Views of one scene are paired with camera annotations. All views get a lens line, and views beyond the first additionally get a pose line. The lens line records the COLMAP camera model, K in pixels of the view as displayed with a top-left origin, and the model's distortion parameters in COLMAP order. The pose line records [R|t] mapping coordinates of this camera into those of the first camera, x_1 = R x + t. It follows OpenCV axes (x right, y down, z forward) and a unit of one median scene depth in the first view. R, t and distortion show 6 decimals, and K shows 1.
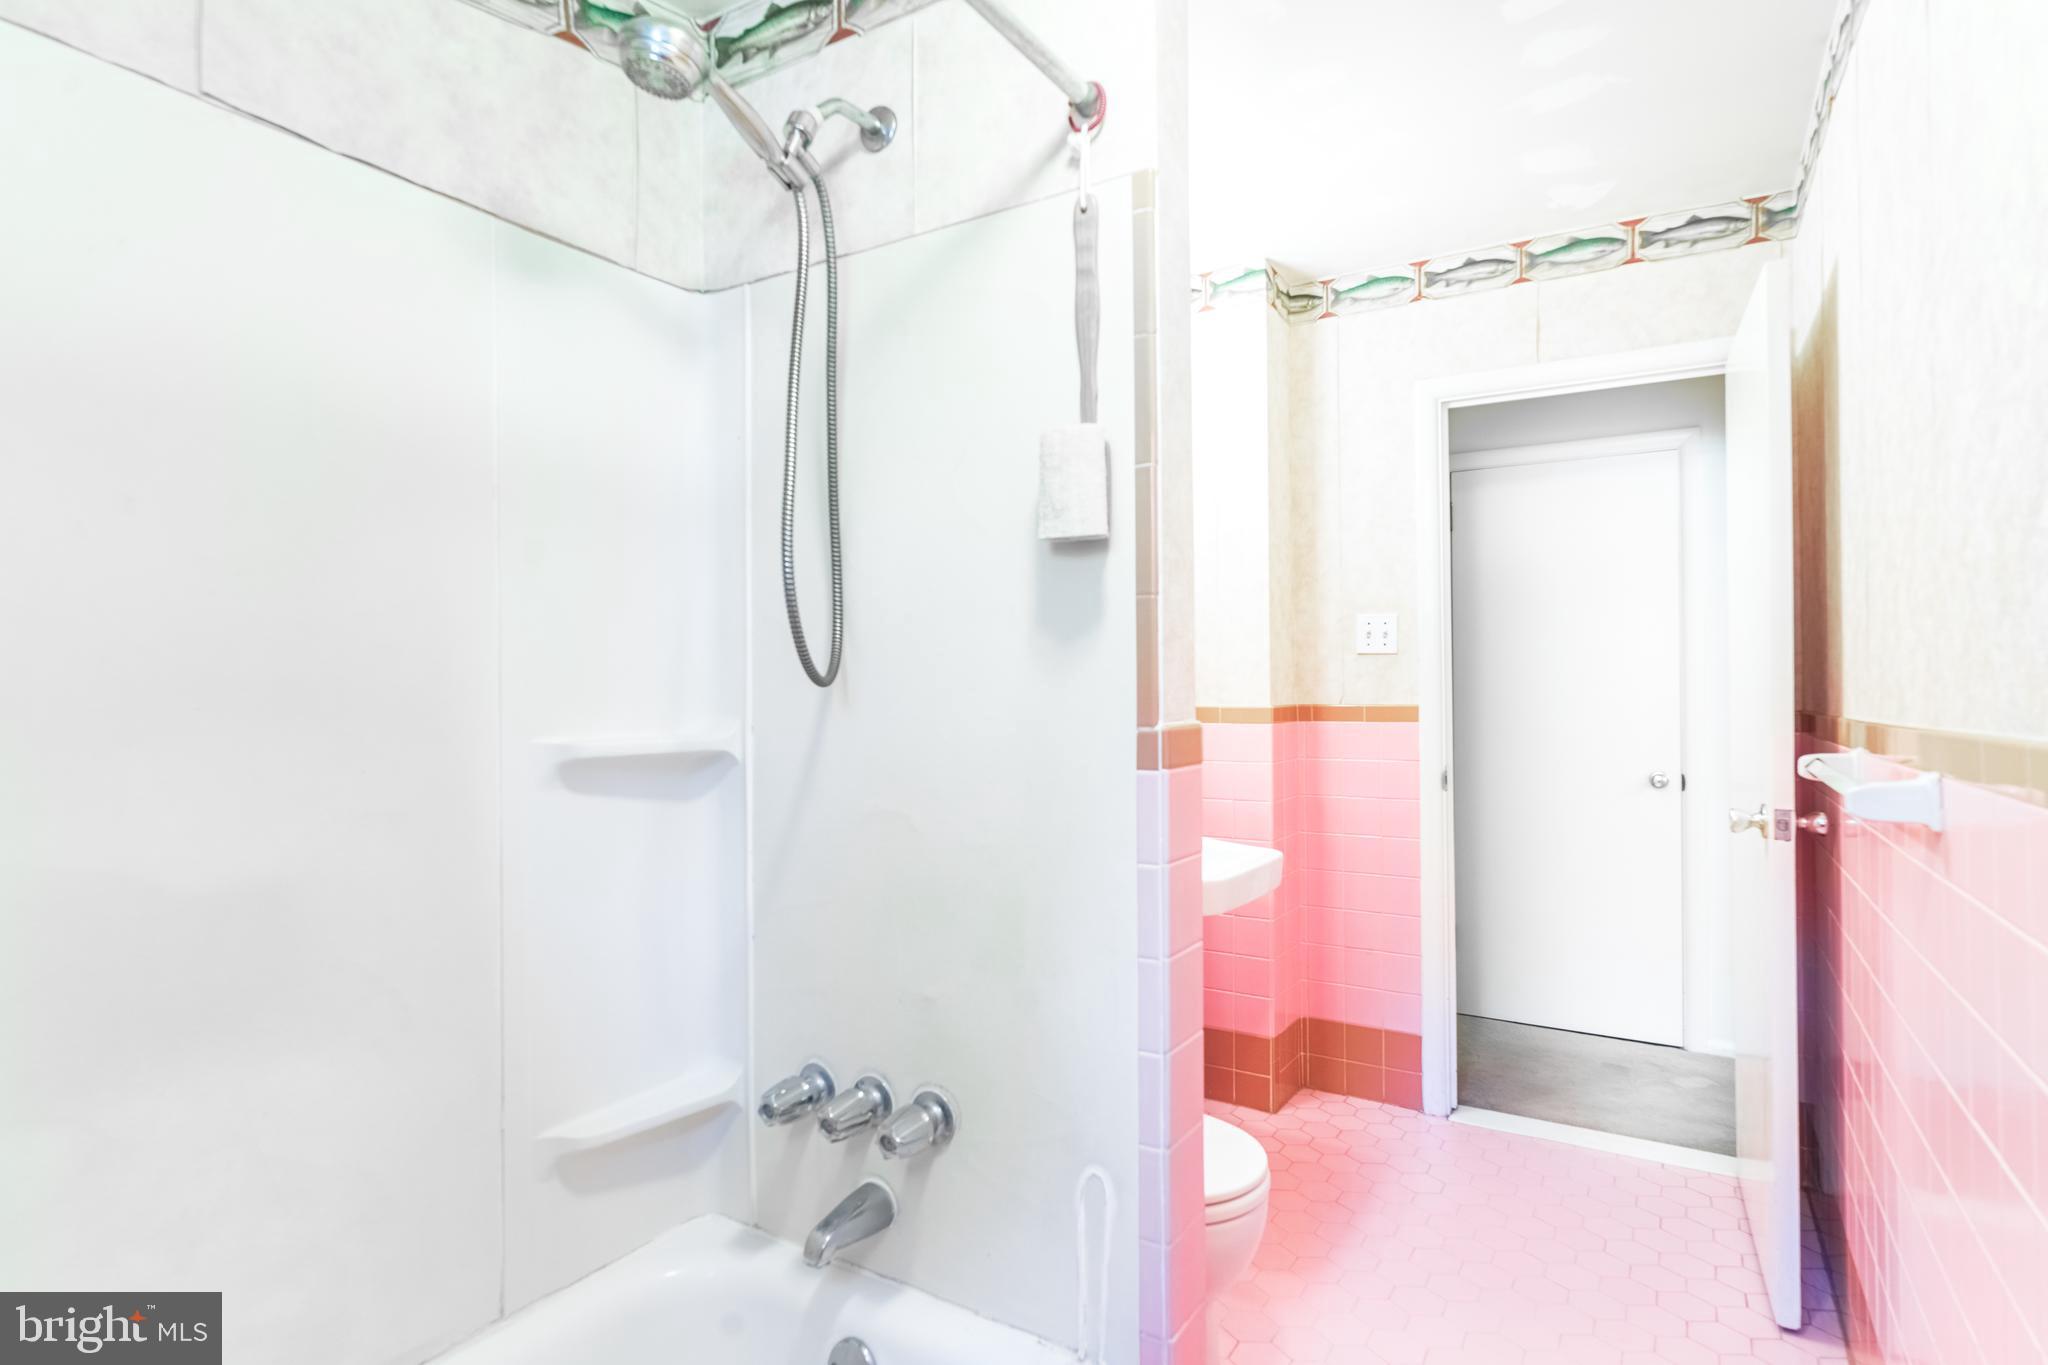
lens RADIAL K [[1051.2, 0, 1022.8], [0, 1051.2, 683.9], [0, 0, 1]] dist [-0.005683, 0.006282]
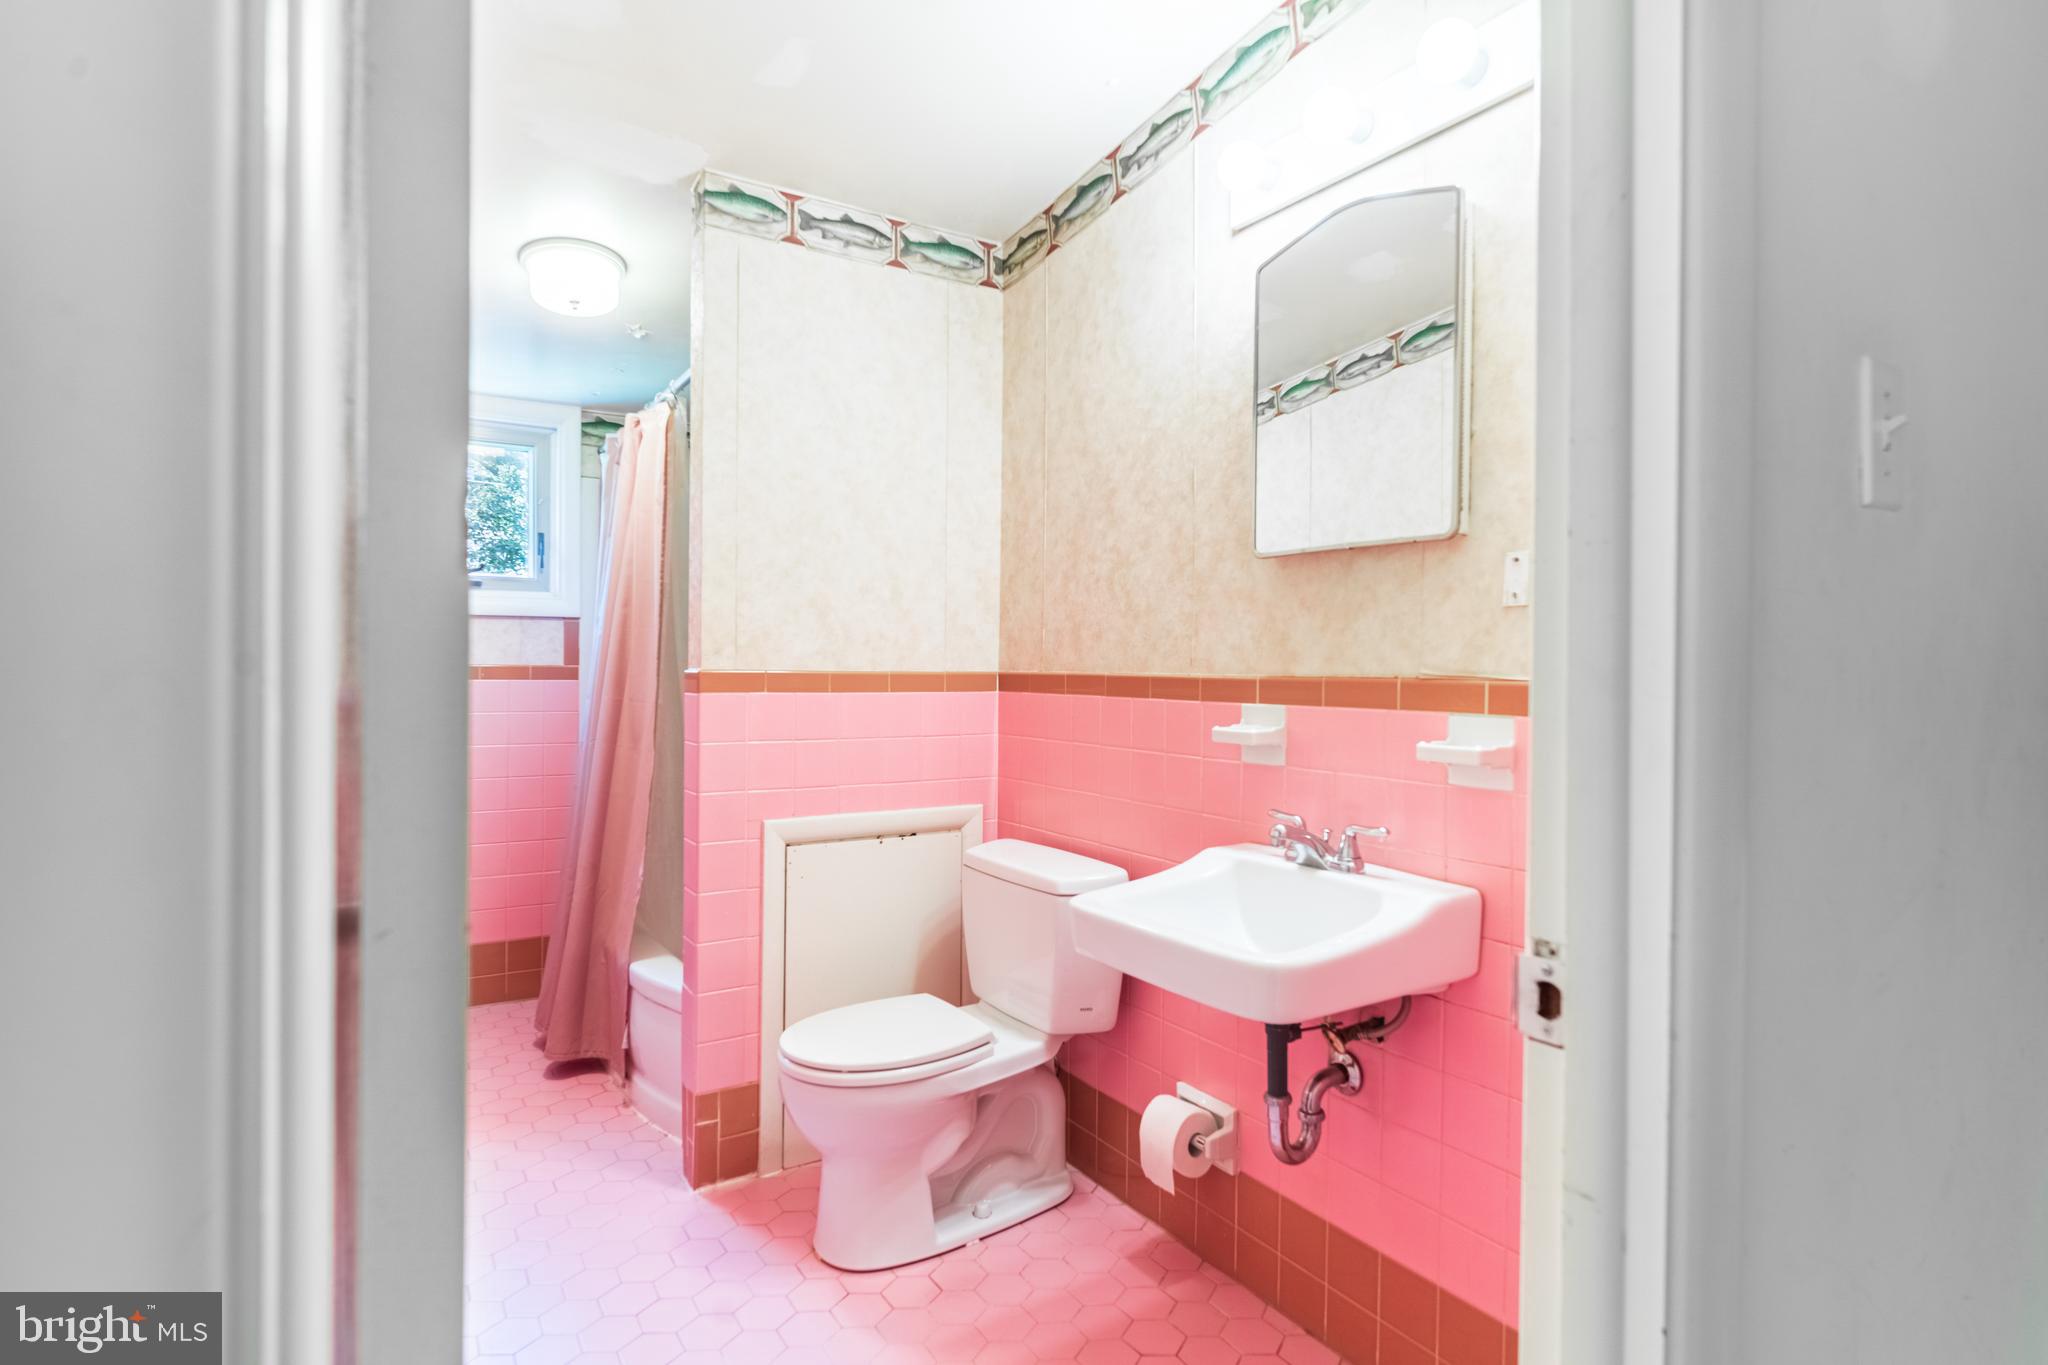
lens RADIAL K [[1051.2, 0, 1014.6], [0, 1051.2, 676.6], [0, 0, 1]] dist [-0.005683, 0.006282]
pose [[-0.417462, 0.007811, -0.908661, 0.910972], [0.000264, 0.999964, 0.008474, 0.018662], [0.908695, 0.003298, -0.417449, 1.311478]]
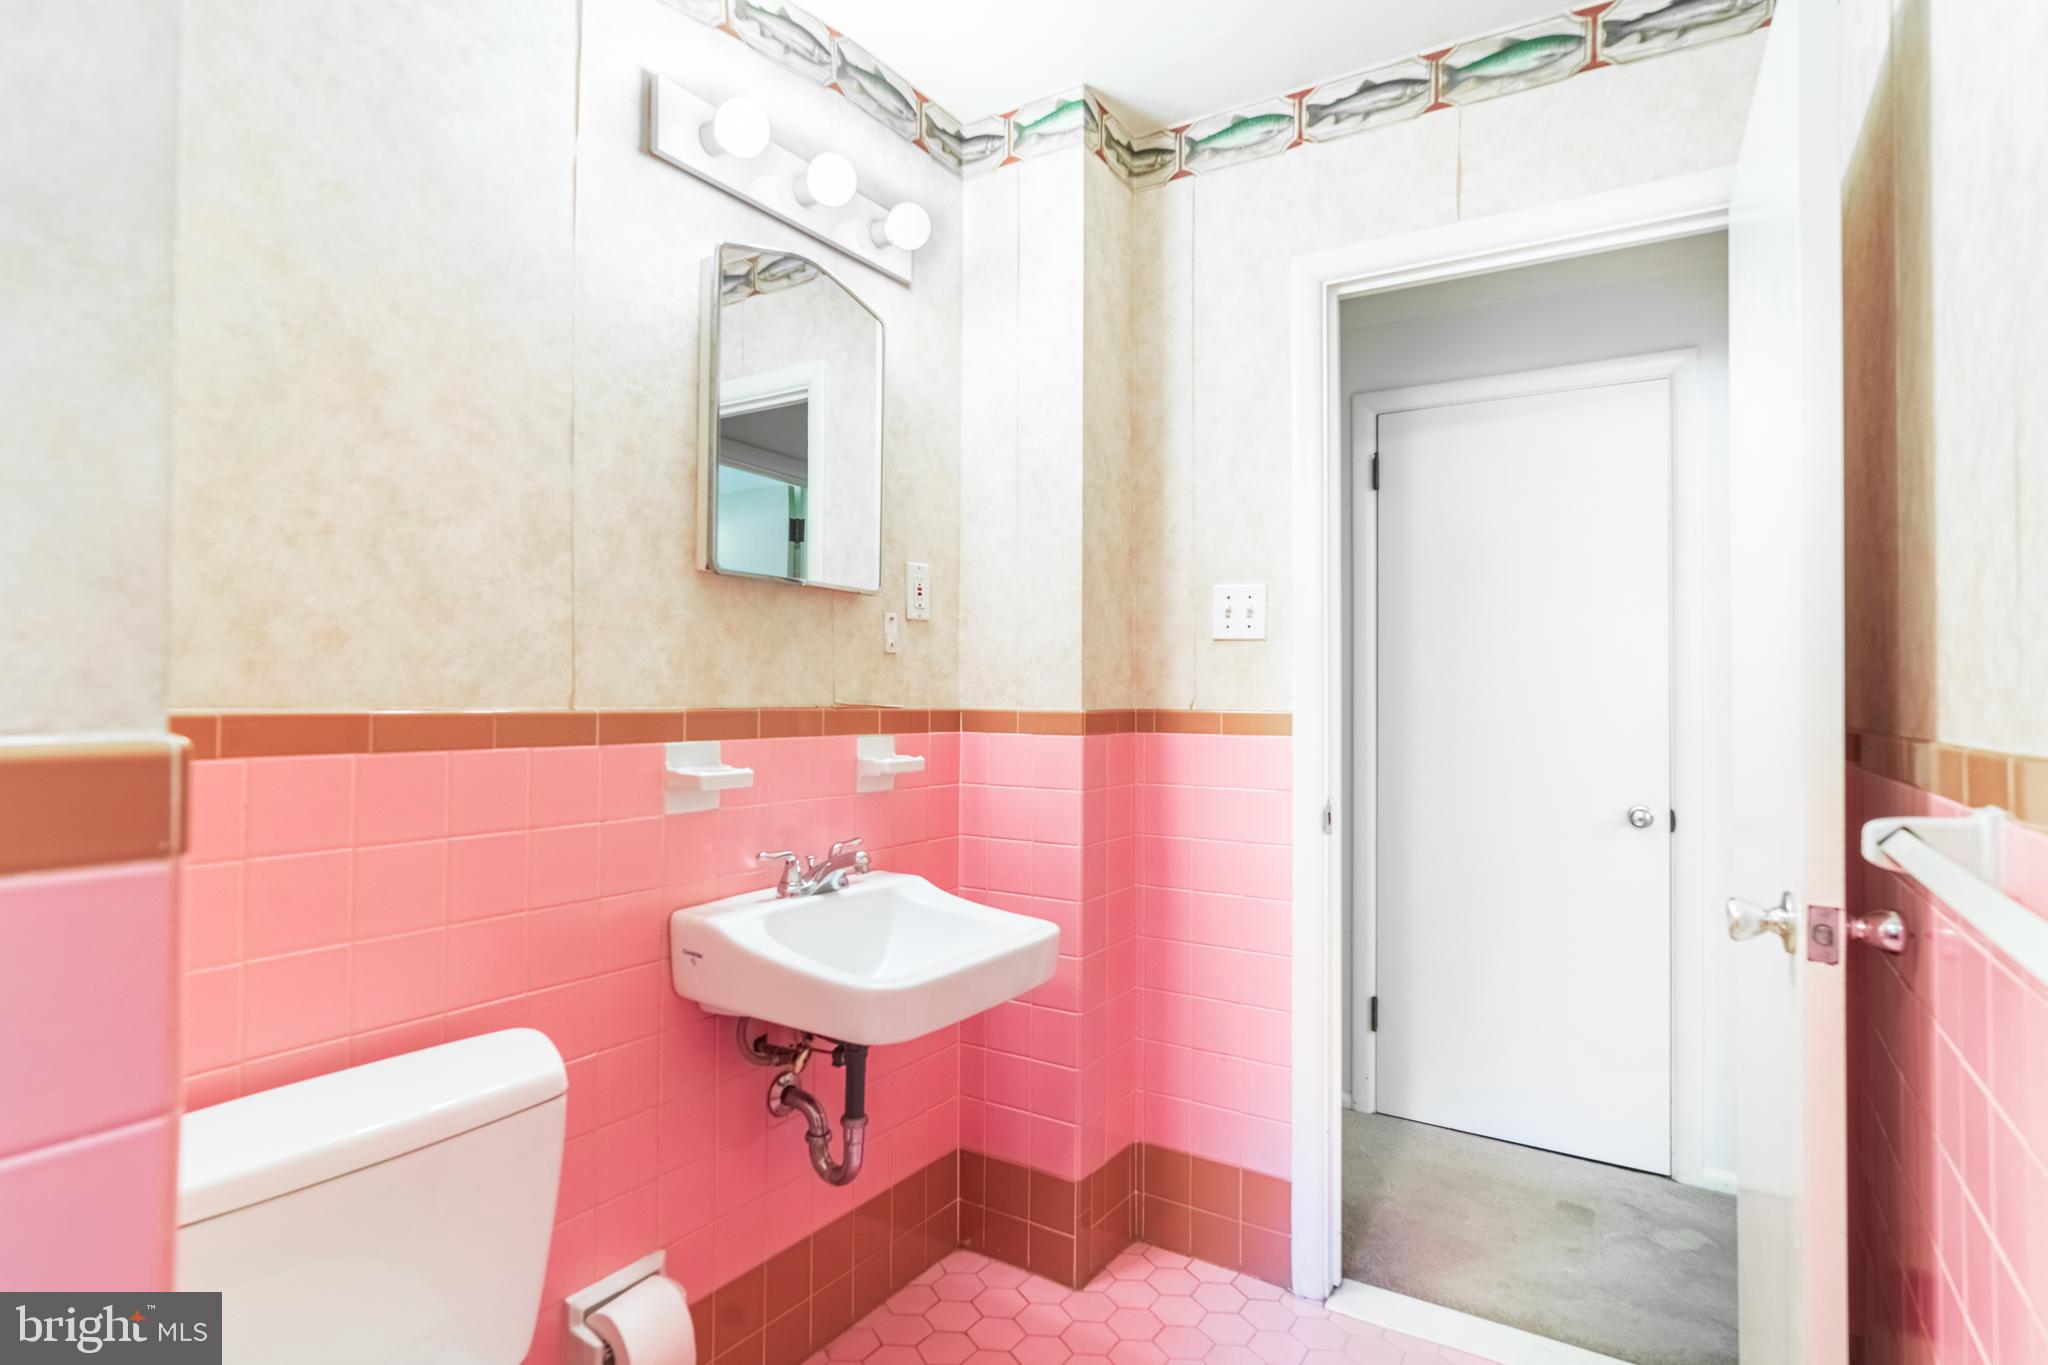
lens RADIAL K [[1051.2, 0, 1017.0], [0, 1051.2, 675.8], [0, 0, 1]] dist [-0.005683, 0.006282]
pose [[0.999848, 0.013060, -0.011560, 0.199732], [-0.013194, 0.999847, -0.011522, 0.006572], [0.011408, 0.011672, 0.999867, 0.289335]]
